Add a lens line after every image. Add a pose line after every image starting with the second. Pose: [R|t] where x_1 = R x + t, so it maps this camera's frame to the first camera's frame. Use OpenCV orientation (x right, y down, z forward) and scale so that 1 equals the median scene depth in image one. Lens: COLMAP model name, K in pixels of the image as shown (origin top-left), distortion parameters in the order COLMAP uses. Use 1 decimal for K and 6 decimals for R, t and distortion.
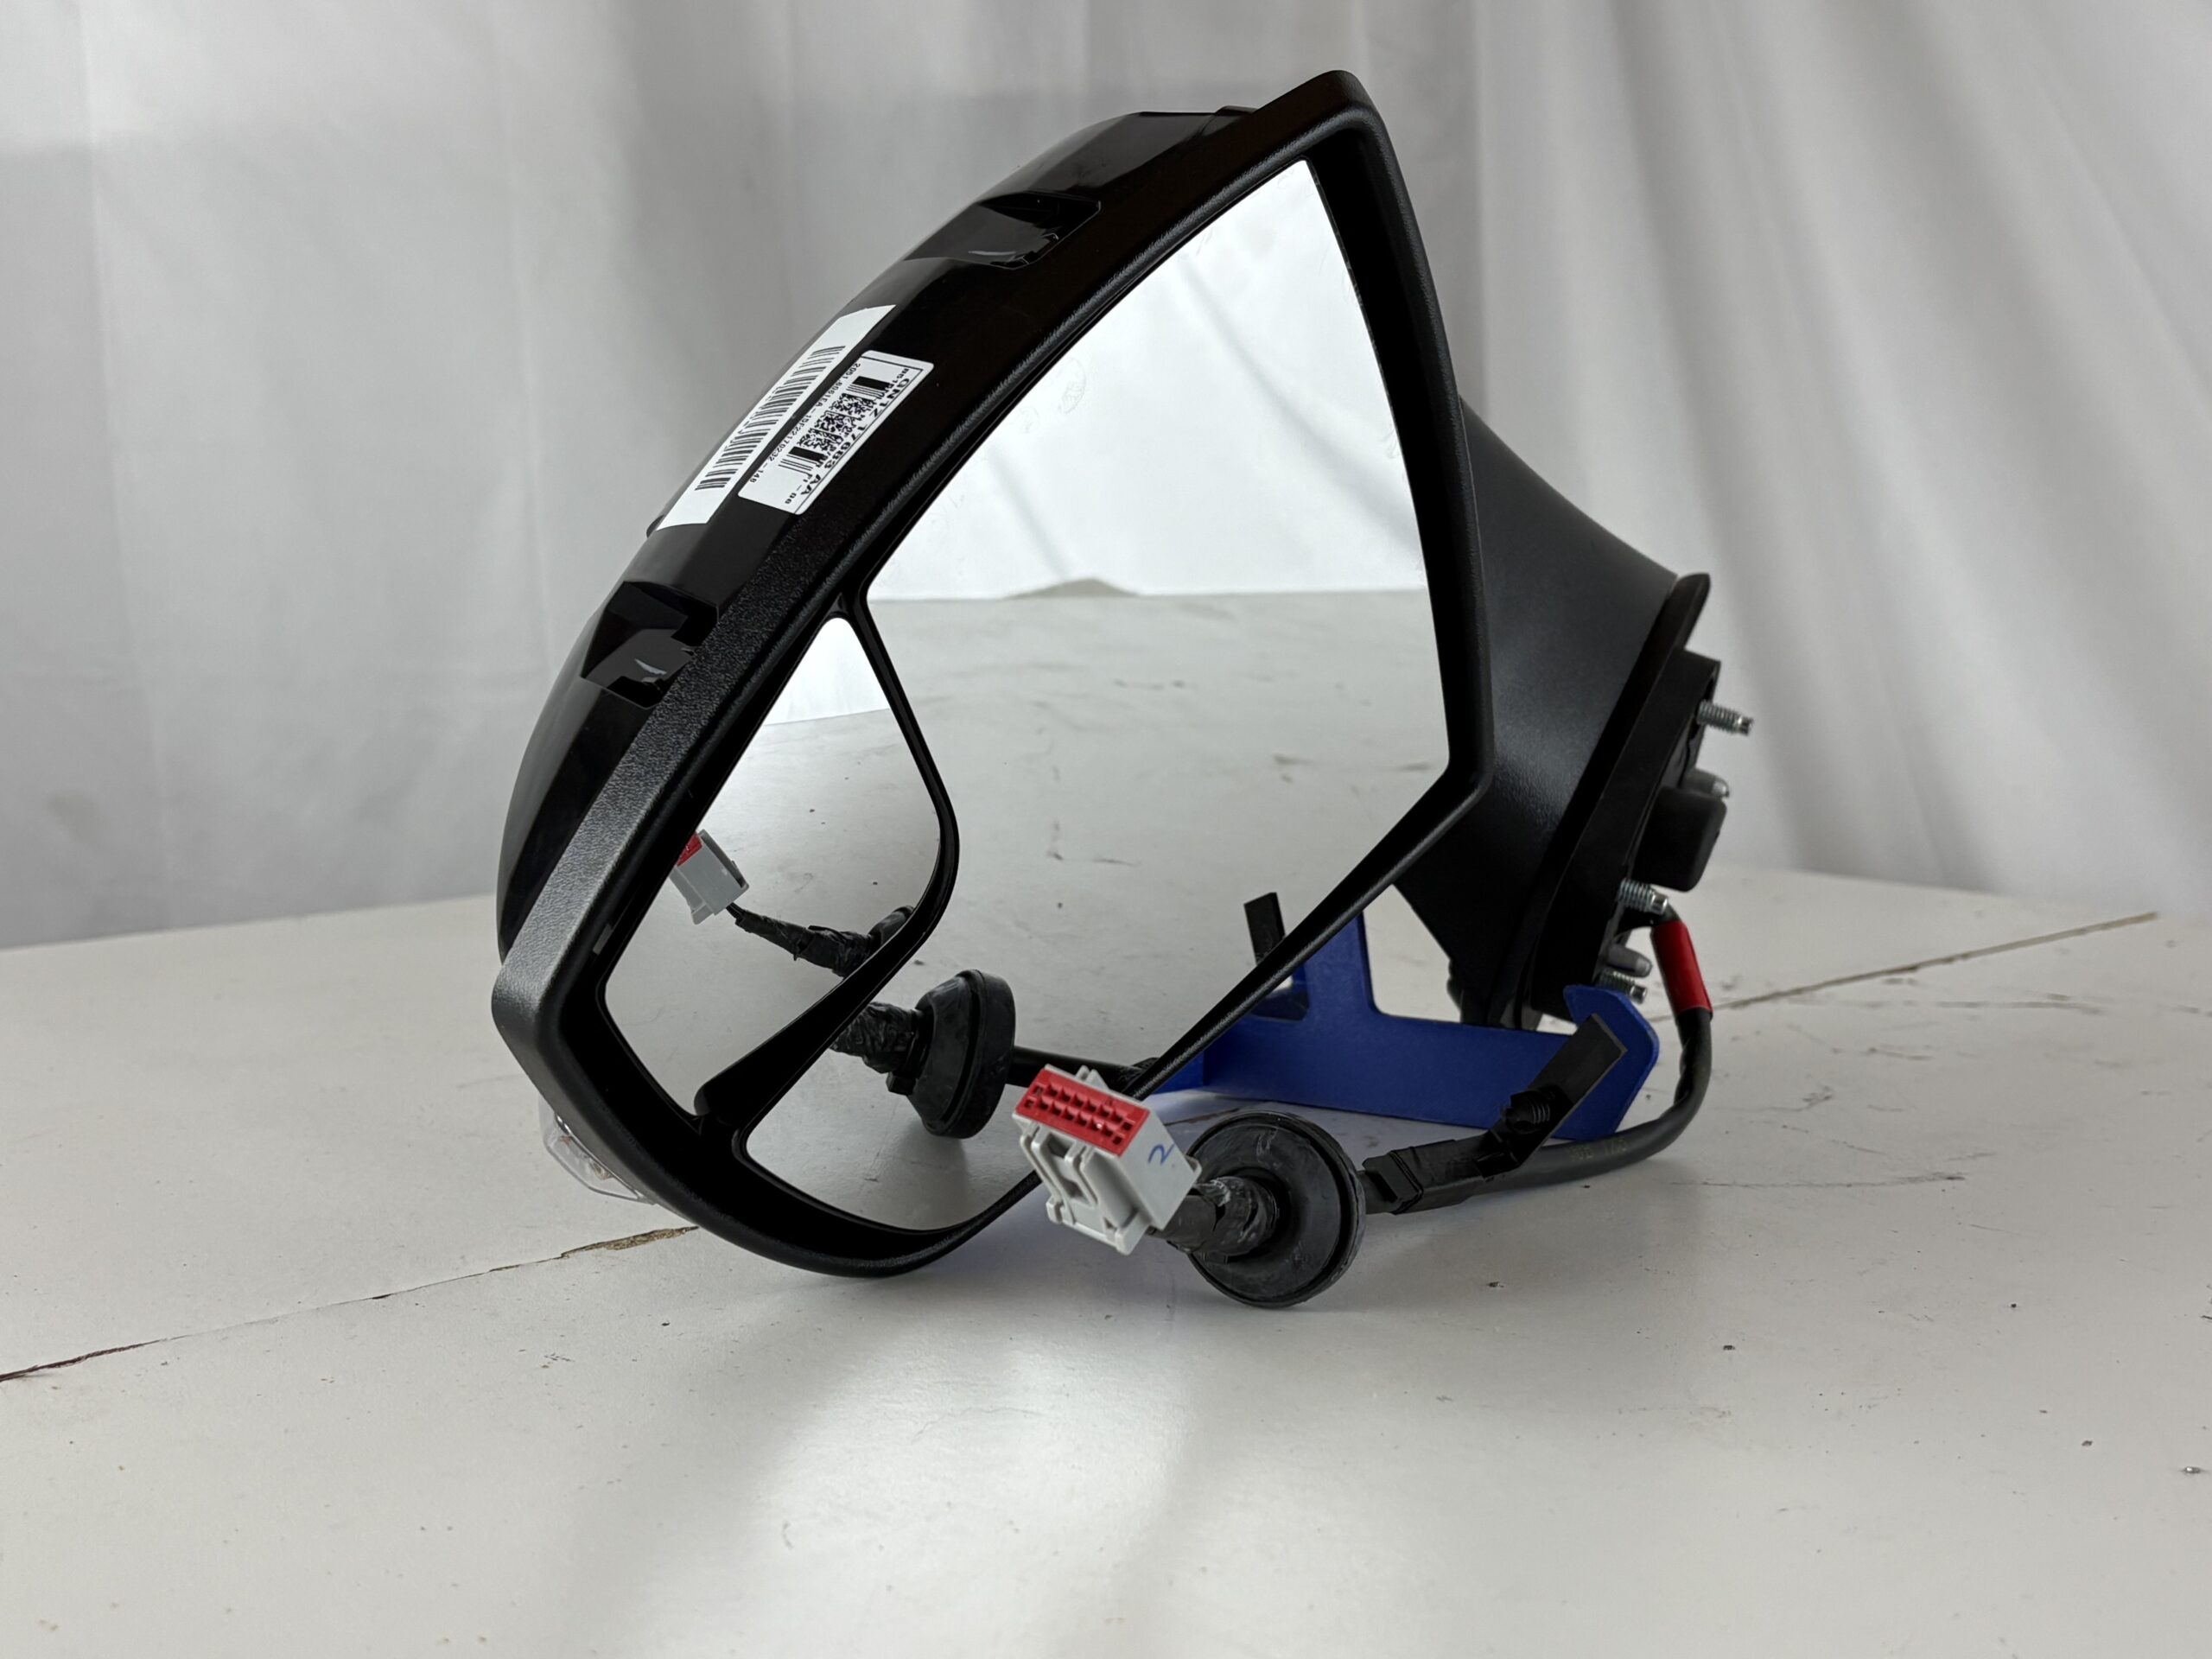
lens RADIAL K [[2702.5, 0, 1107.3], [0, 2702.5, 821.8], [0, 0, 1]] dist [0.024396, 0.000000]
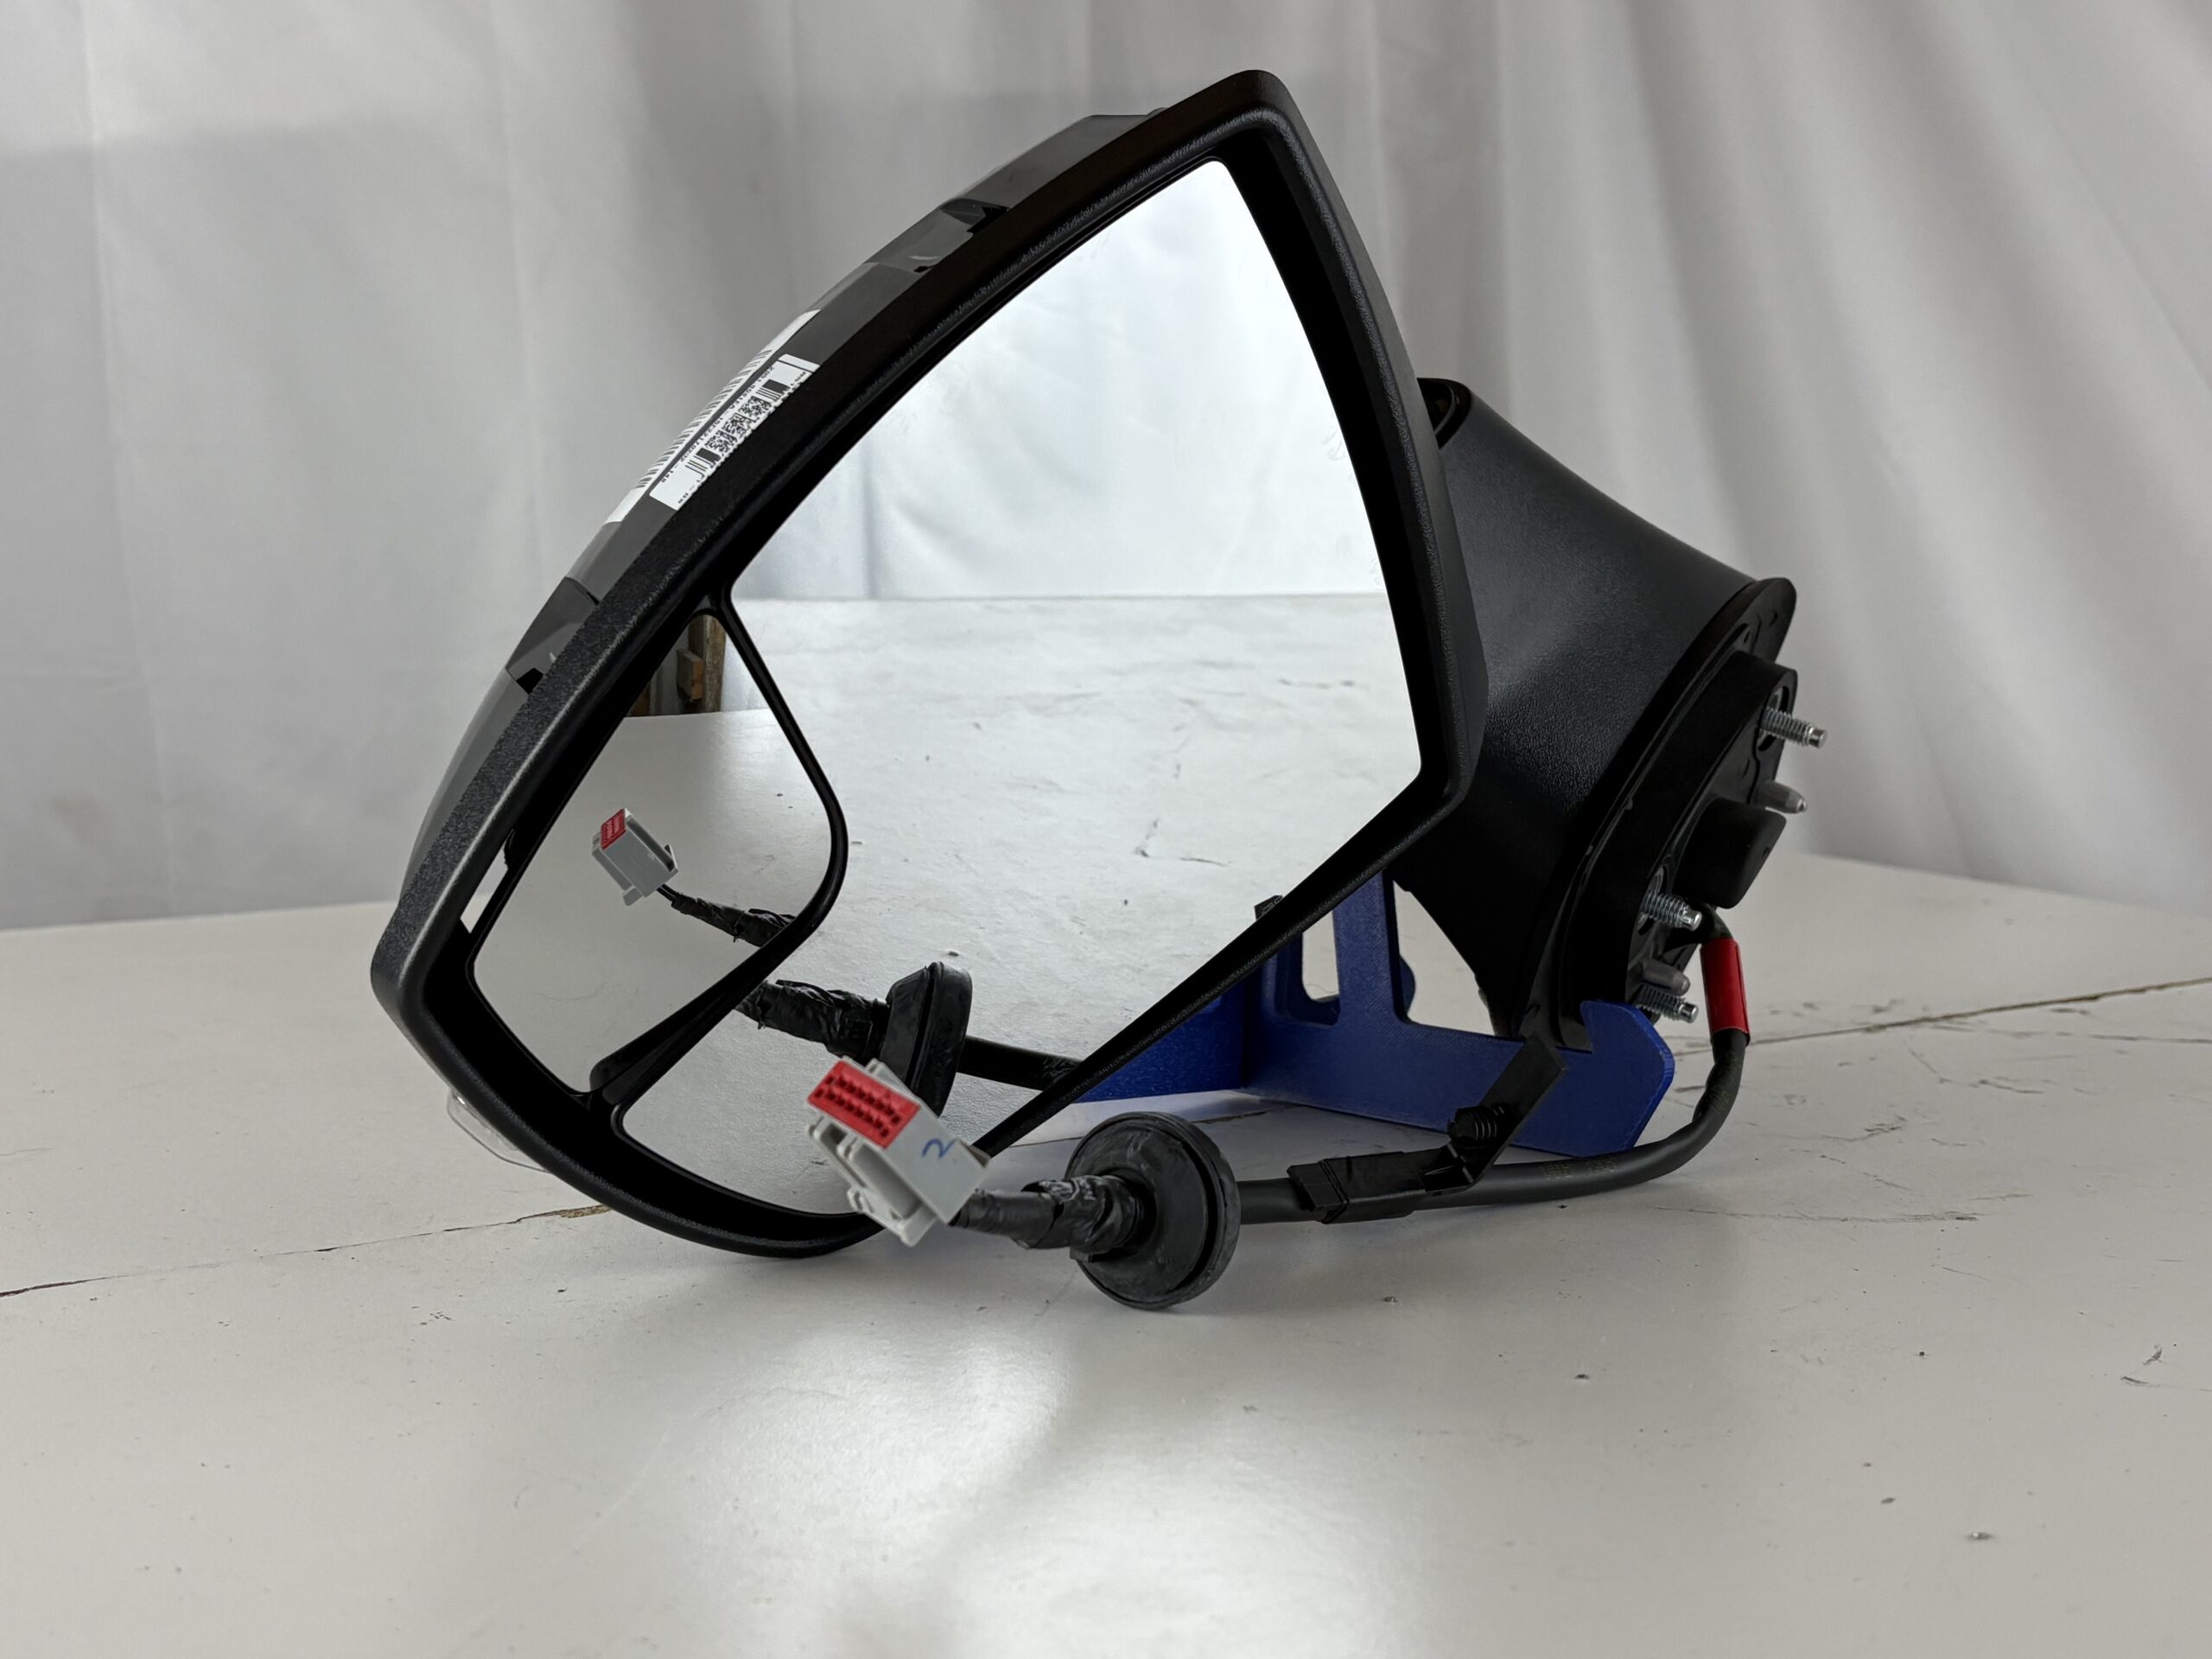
lens RADIAL K [[2702.5, 0, 1120.1], [0, 2702.5, 829.0], [0, 0, 1]] dist [0.024396, 0.000000]
pose [[0.982436, 0.027085, -0.184622, 0.225960], [-0.026111, 0.999629, 0.007705, -0.005308], [0.184762, -0.002749, 0.982779, 0.014069]]
